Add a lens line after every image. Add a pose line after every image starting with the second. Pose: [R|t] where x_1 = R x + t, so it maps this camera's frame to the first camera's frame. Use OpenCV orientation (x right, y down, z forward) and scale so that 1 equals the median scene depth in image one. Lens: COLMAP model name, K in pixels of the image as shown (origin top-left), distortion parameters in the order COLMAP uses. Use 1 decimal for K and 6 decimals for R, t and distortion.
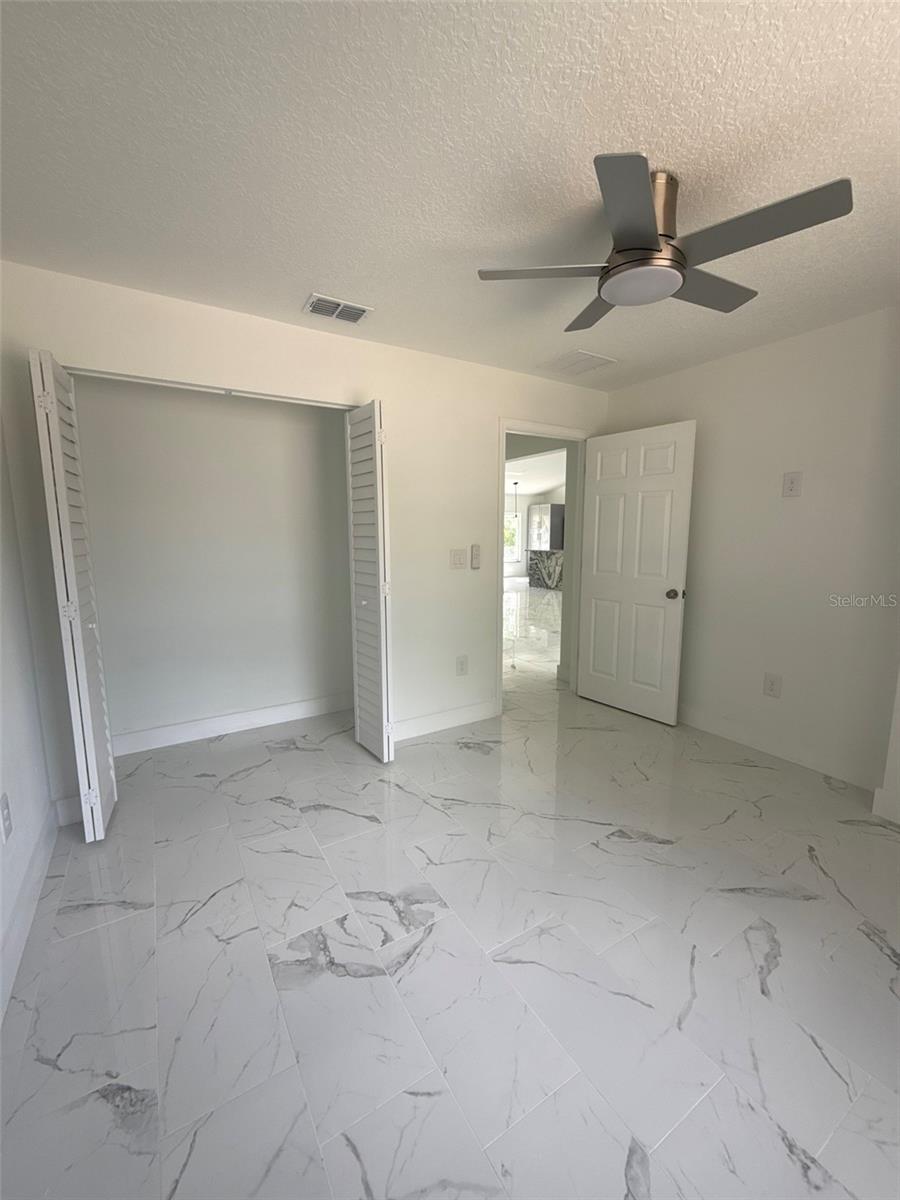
lens RADIAL K [[477.5, 0, 449.0], [0, 477.5, 597.4], [0, 0, 1]] dist [0.002432, 0.000013]
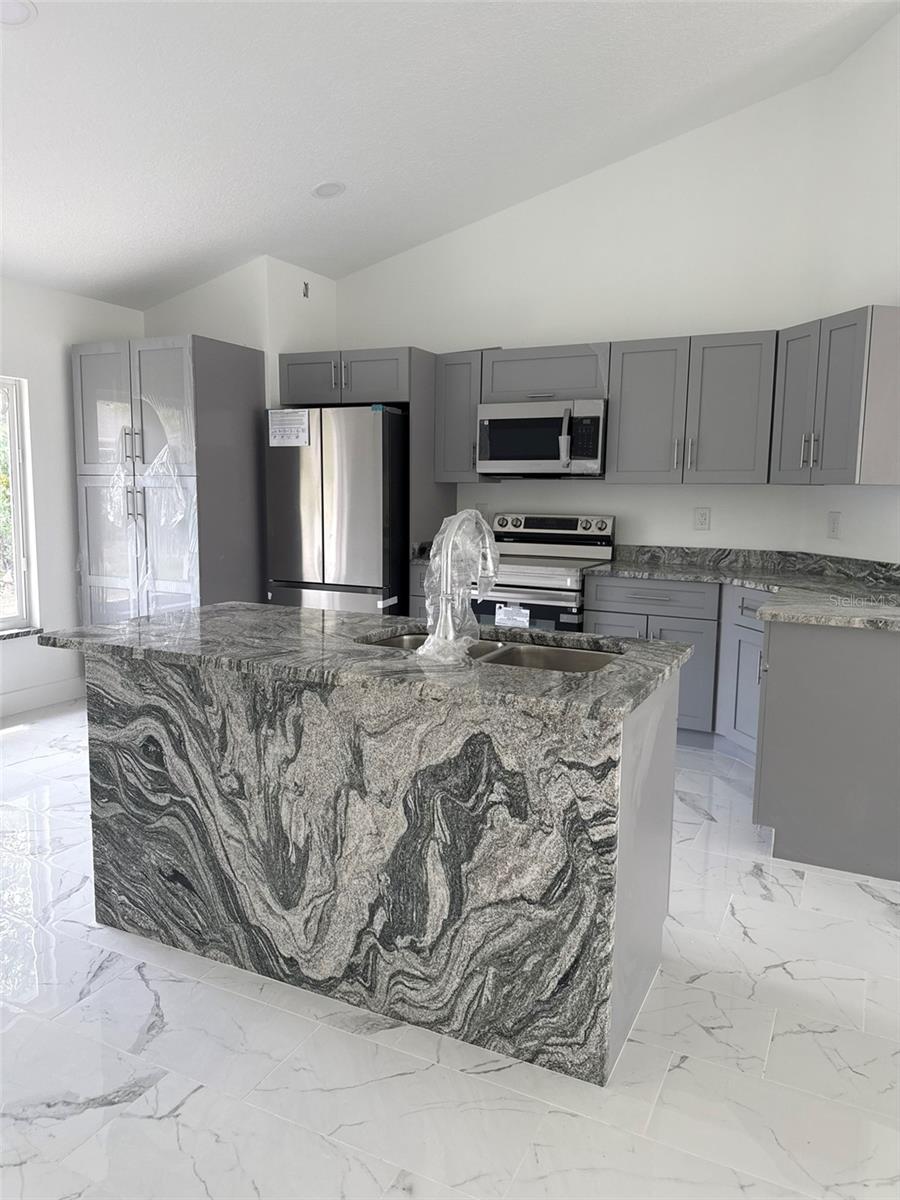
lens RADIAL K [[843.5, 0, 442.4], [0, 843.5, 591.9], [0, 0, 1]] dist [0.034937, -0.044846]
pose [[0.850770, -0.050950, 0.523063, 0.139000], [0.054698, 0.998469, 0.008291, -0.108837], [-0.522685, 0.021557, 0.852253, 0.796541]]
